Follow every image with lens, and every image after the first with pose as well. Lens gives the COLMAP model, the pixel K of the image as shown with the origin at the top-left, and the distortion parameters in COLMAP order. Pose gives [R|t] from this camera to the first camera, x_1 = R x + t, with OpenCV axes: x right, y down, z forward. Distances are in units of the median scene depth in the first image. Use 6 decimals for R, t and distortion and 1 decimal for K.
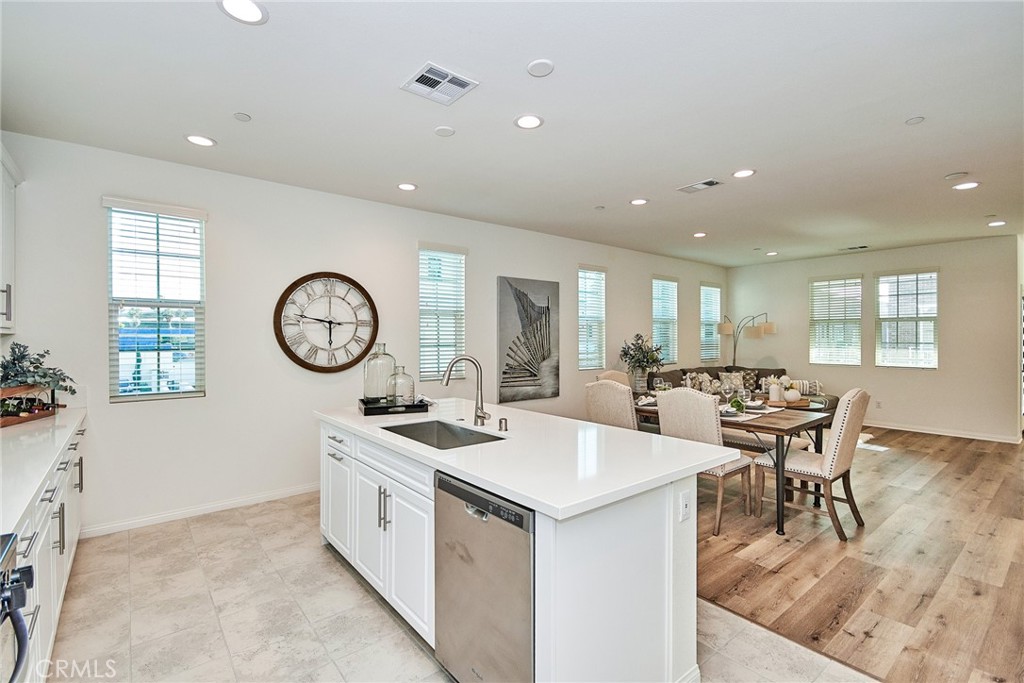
lens RADIAL K [[459.6, 0, 515.7], [0, 459.6, 337.3], [0, 0, 1]] dist [0.023525, -0.013002]
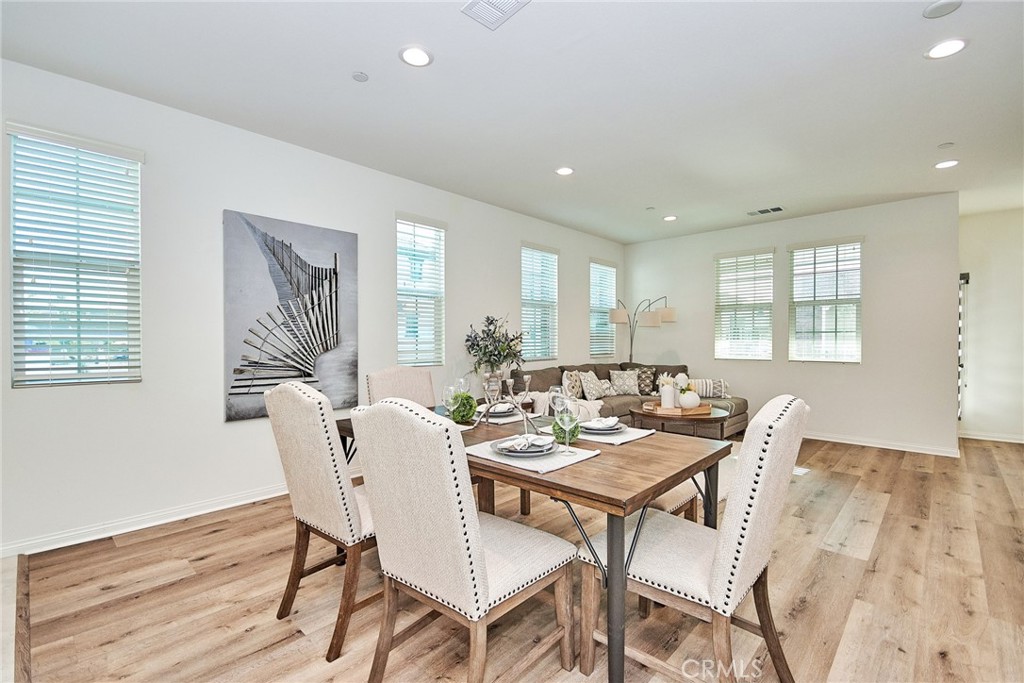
lens RADIAL K [[459.6, 0, 512.7], [0, 459.6, 338.7], [0, 0, 1]] dist [0.023525, -0.013002]
pose [[0.990448, 0.003164, 0.137851, 0.246678], [-0.003036, 0.999995, -0.001136, 0.033867], [-0.137854, 0.000707, 0.990452, 0.353466]]
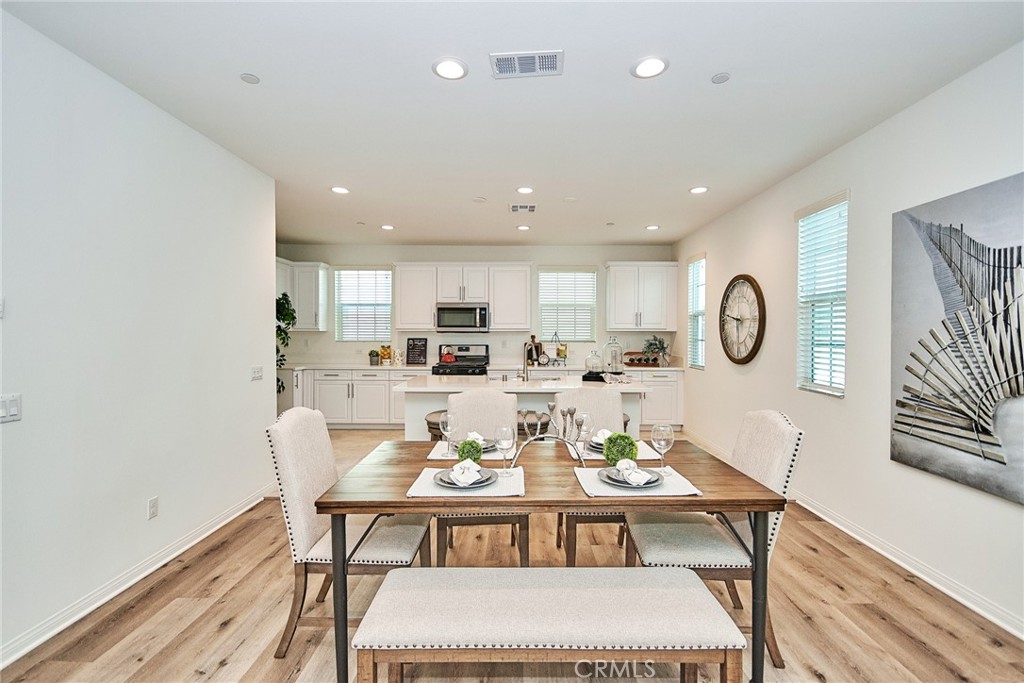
lens RADIAL K [[459.6, 0, 508.5], [0, 459.6, 338.3], [0, 0, 1]] dist [0.023525, -0.013002]
pose [[-0.647105, 0.006503, -0.762373, 0.629740], [-0.002653, 0.999938, 0.010781, 0.002042], [0.762396, 0.008999, -0.647048, 1.000694]]
